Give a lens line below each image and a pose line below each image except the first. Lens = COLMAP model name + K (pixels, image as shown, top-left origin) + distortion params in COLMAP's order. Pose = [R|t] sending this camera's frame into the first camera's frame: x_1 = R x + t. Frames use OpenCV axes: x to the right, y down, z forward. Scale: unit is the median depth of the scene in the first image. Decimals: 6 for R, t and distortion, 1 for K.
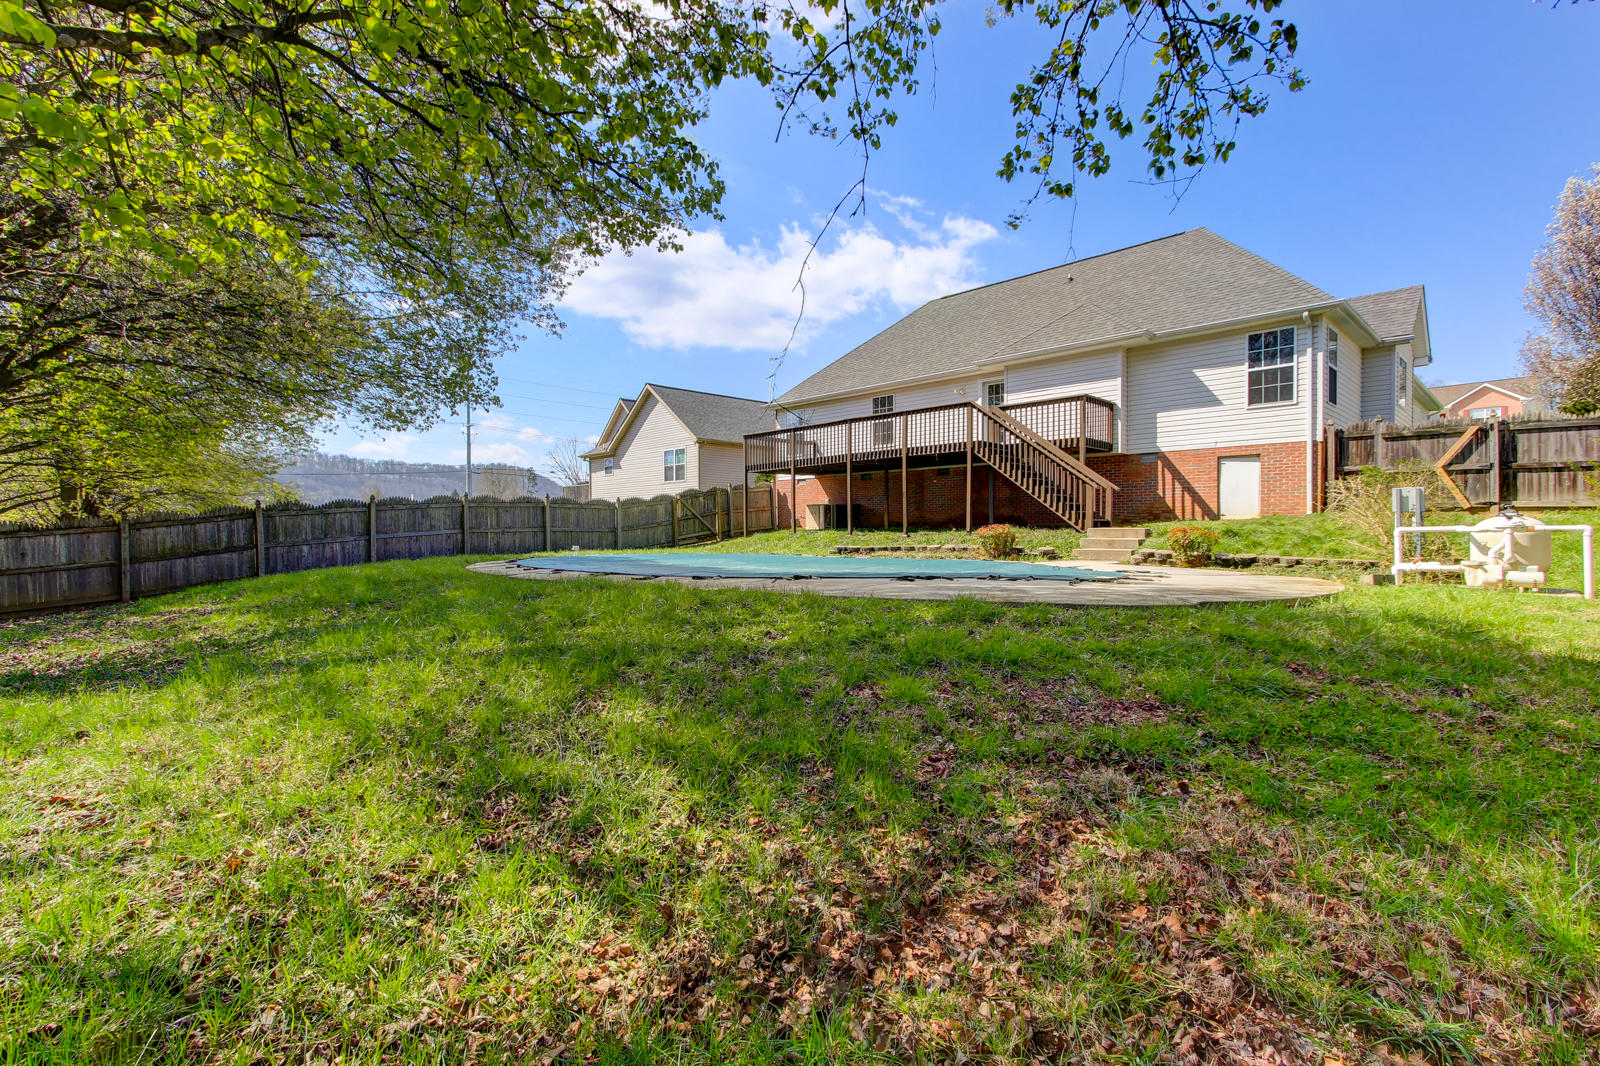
lens RADIAL K [[720.3, 0, 800.3], [0, 720.3, 534.5], [0, 0, 1]] dist [0.000793, 0.000127]
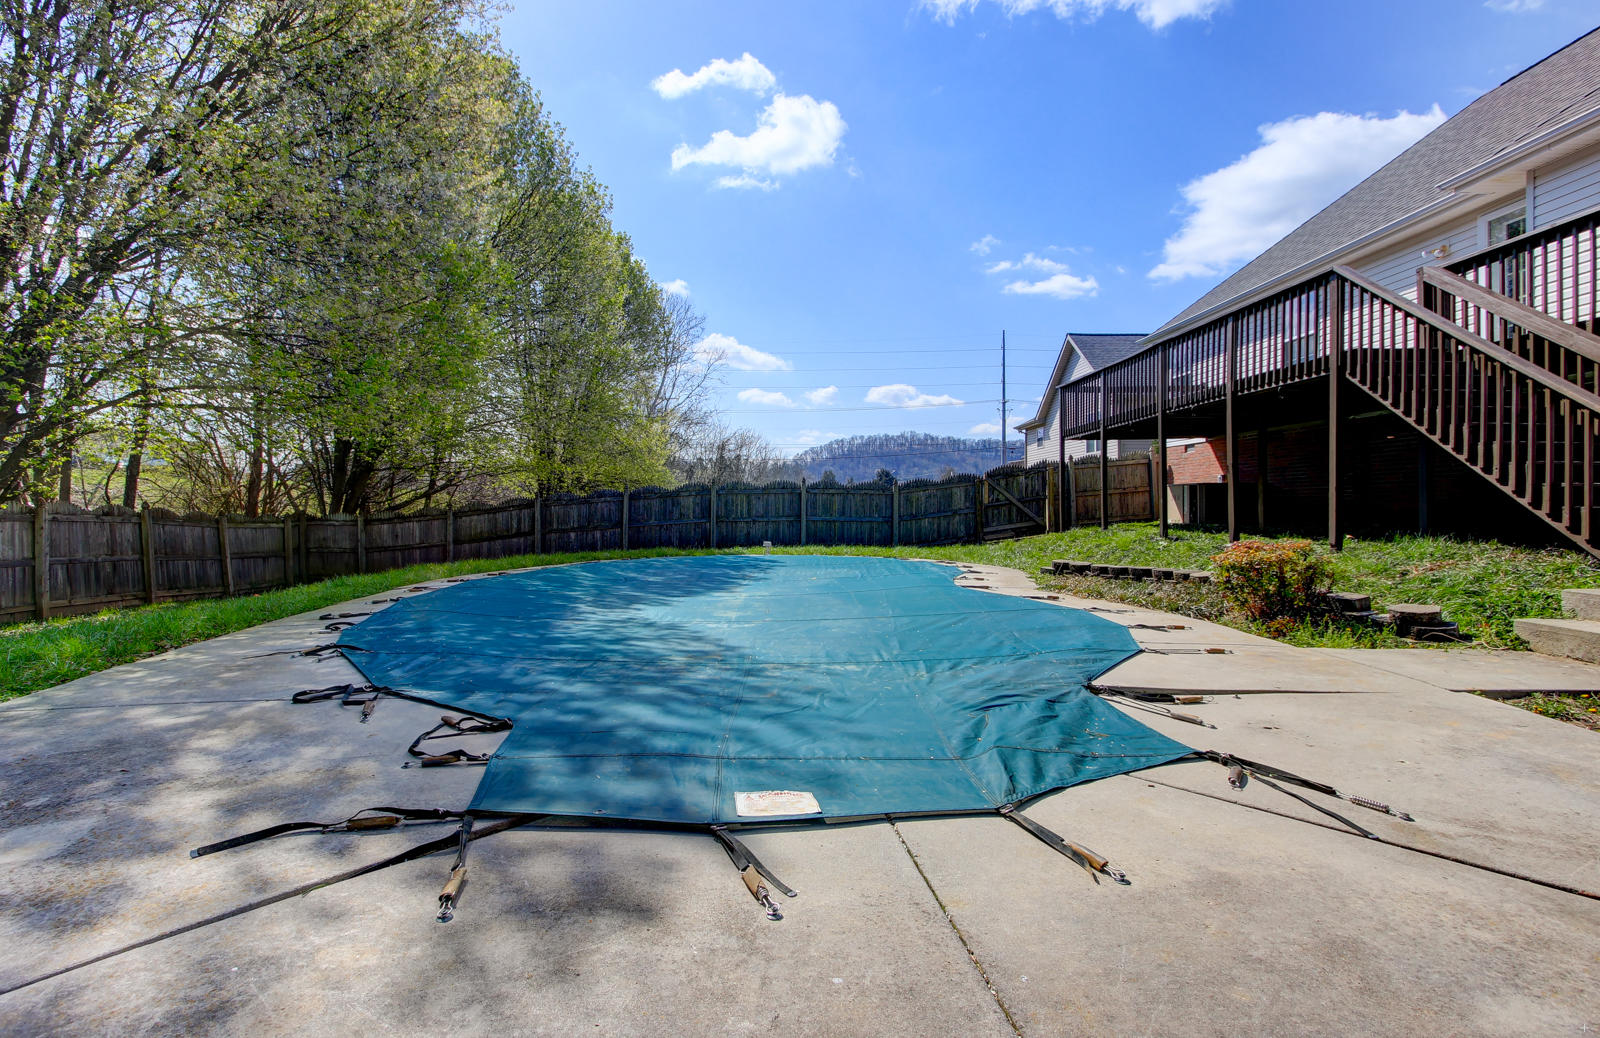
lens RADIAL K [[751.5, 0, 799.8], [0, 751.5, 516.1], [0, 0, 1]] dist [-0.000407, 0.000044]
pose [[0.706128, 0.016624, -0.707889, 0.335860], [-0.010397, 0.999860, 0.013109, -0.025829], [0.708008, -0.001897, 0.706202, 0.402578]]
